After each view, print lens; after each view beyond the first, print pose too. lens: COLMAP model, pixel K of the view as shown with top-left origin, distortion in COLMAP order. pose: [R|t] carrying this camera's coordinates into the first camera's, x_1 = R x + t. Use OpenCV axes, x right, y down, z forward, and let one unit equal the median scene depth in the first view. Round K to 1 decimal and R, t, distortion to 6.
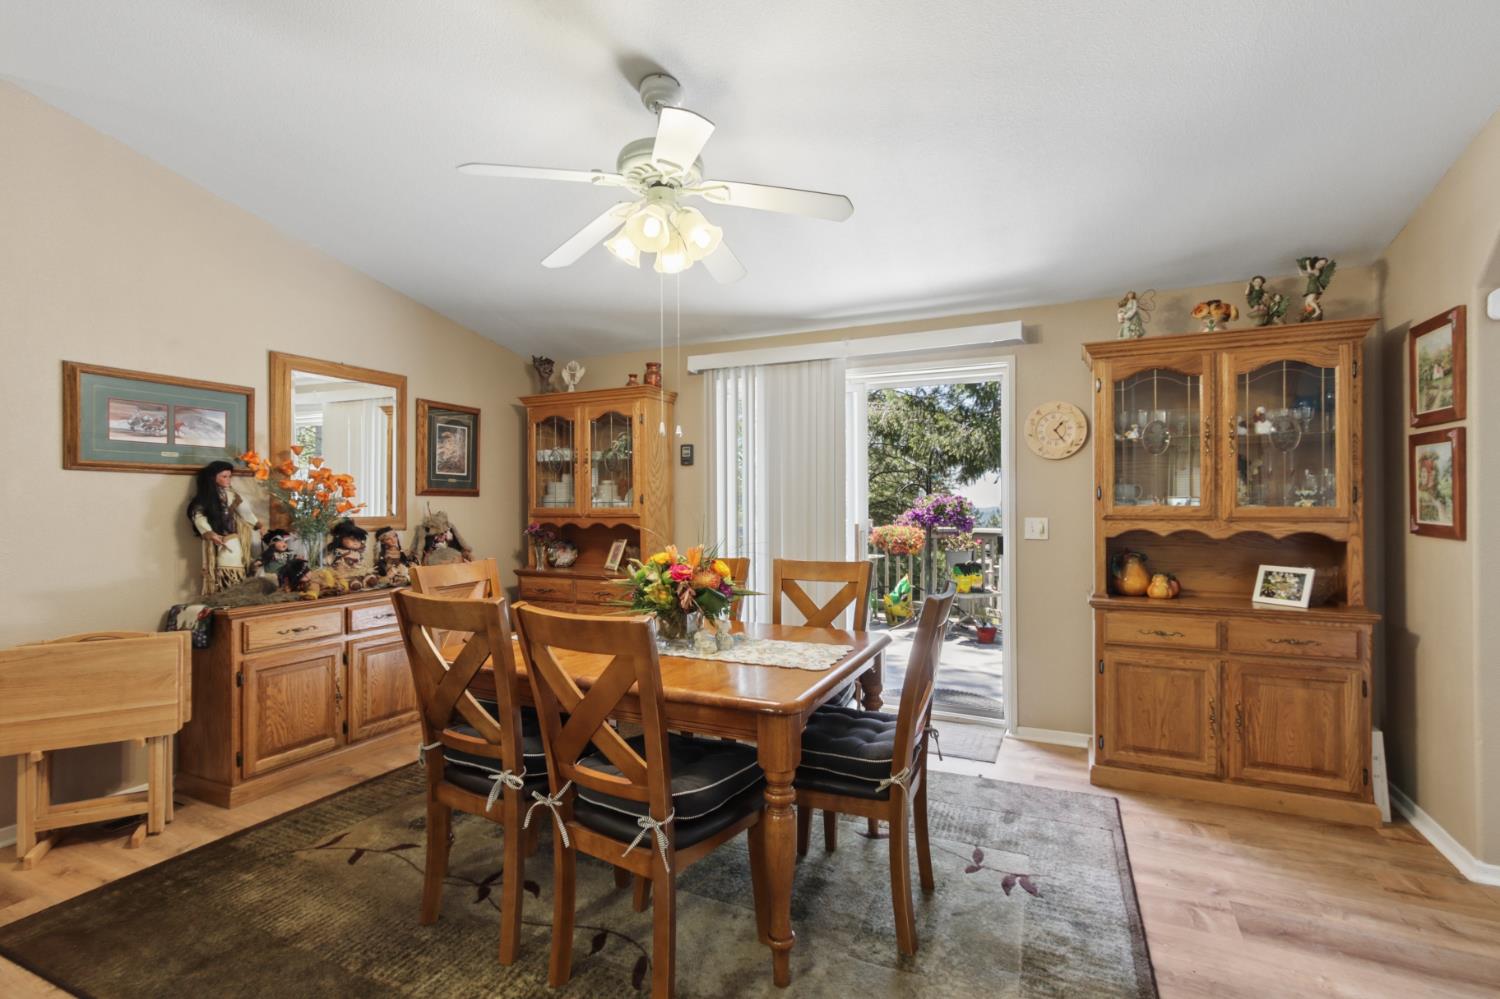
lens RADIAL K [[694.4, 0, 754.9], [0, 694.4, 499.0], [0, 0, 1]] dist [-0.005052, 0.002662]
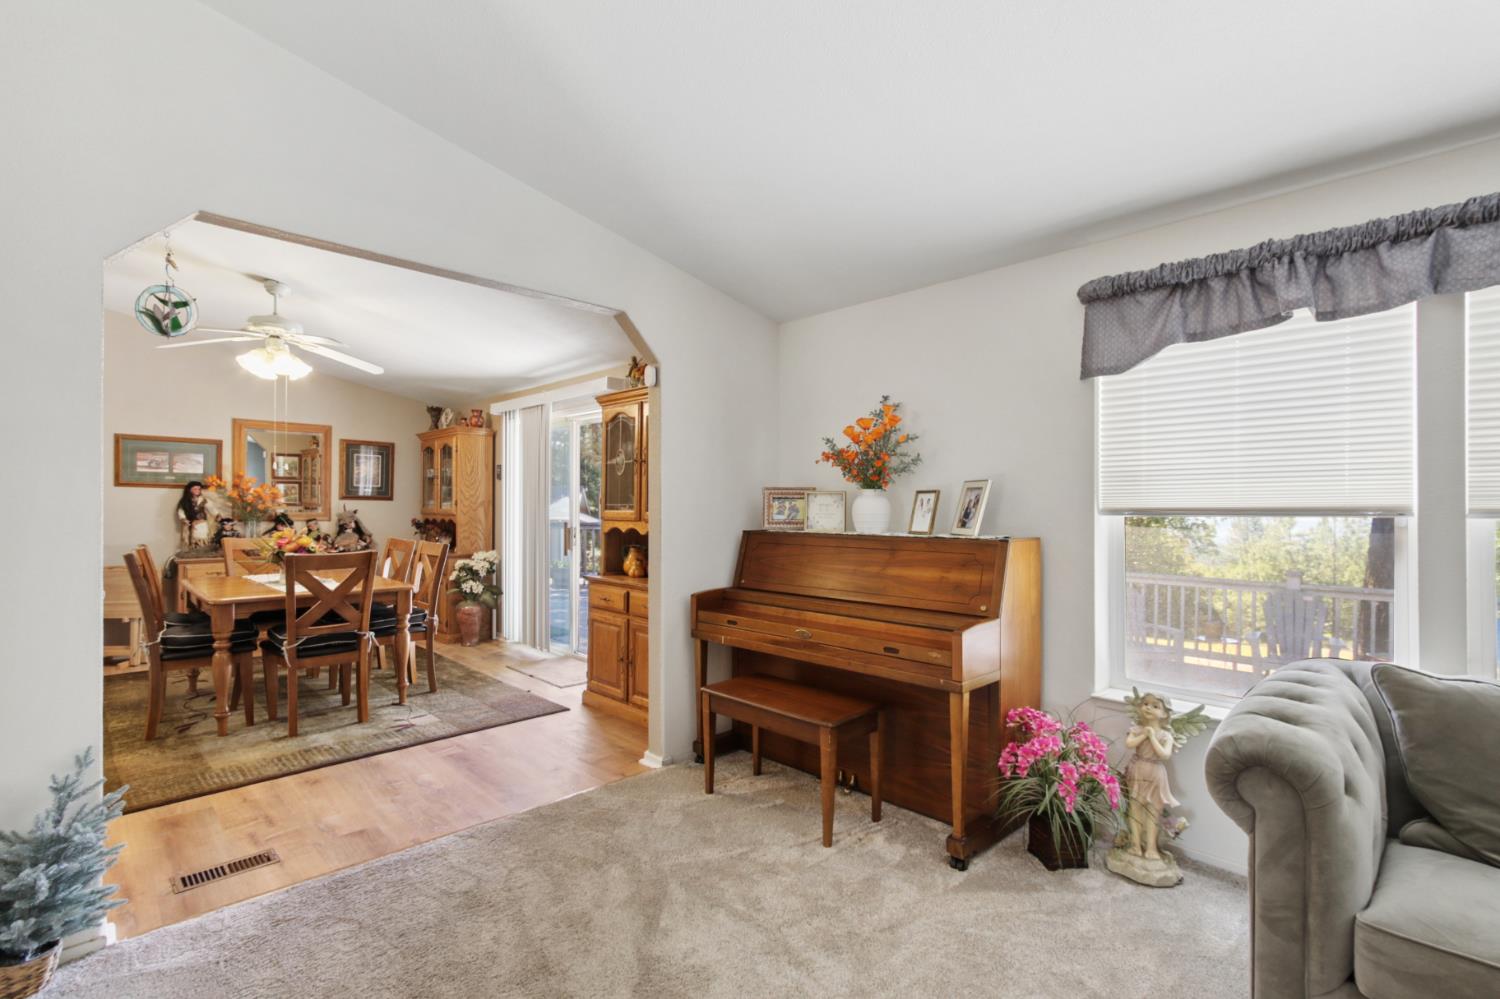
lens RADIAL K [[694.4, 0, 748.4], [0, 694.4, 504.7], [0, 0, 1]] dist [-0.005052, 0.002662]
pose [[0.936145, 0.008521, -0.351510, 1.286242], [-0.006837, 0.999958, 0.006032, -0.012145], [0.351546, -0.003244, 0.936165, -0.223580]]
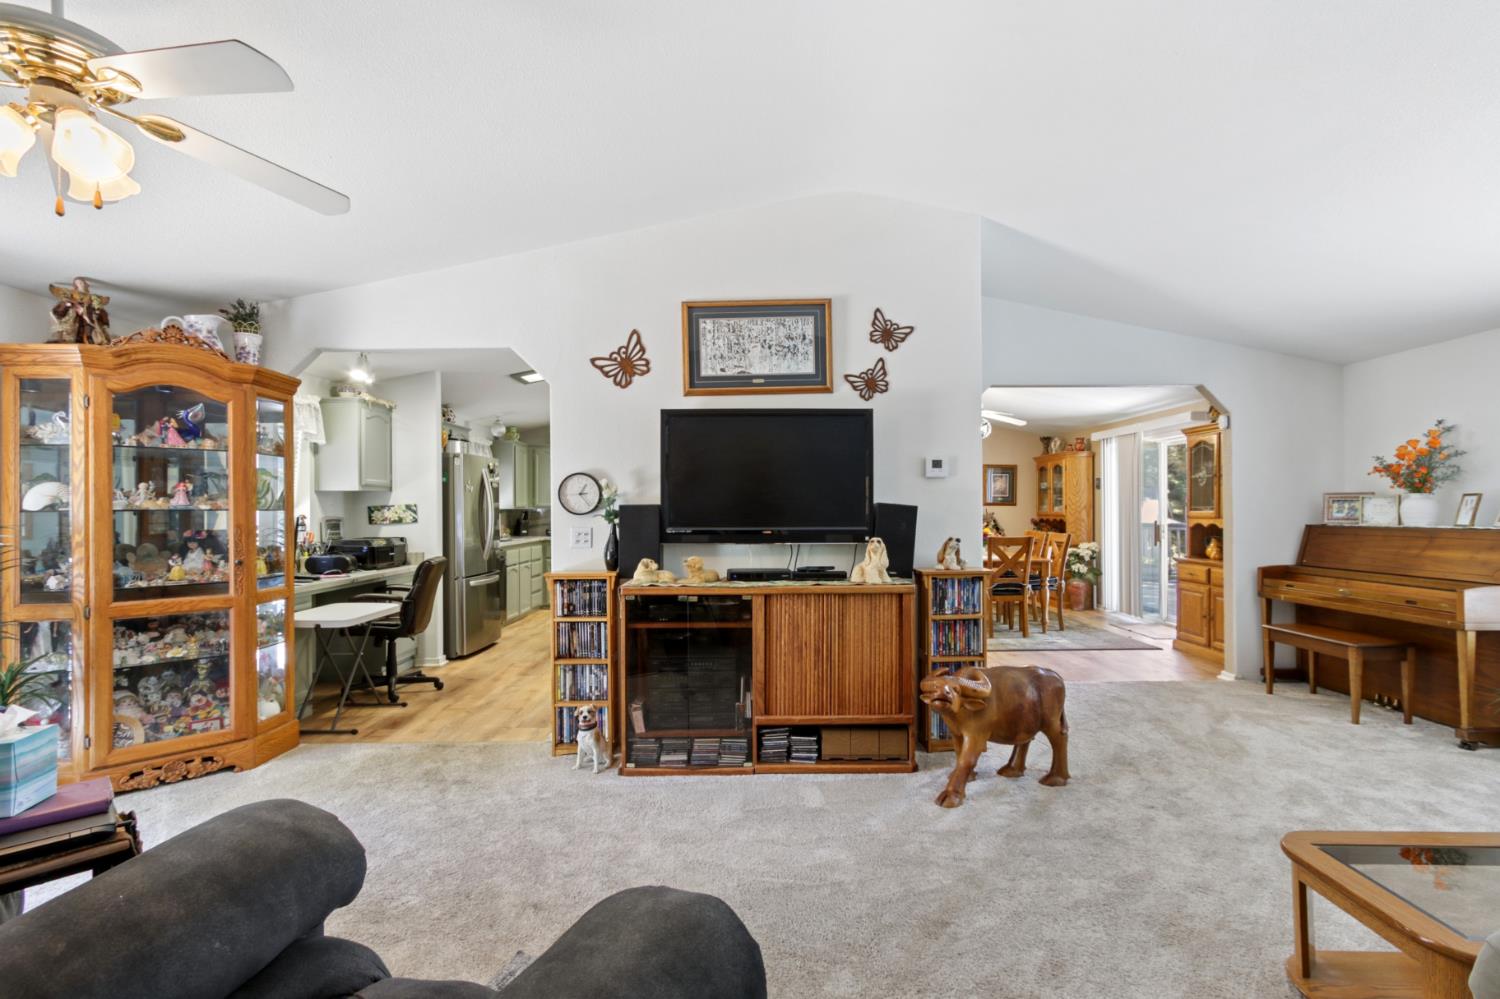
lens RADIAL K [[694.4, 0, 757.6], [0, 694.4, 512.2], [0, 0, 1]] dist [-0.005052, 0.002662]
pose [[0.433694, 0.005089, -0.901046, 1.755623], [0.010202, 0.999892, 0.010558, -0.020251], [0.901002, -0.013772, 0.433595, -0.959969]]
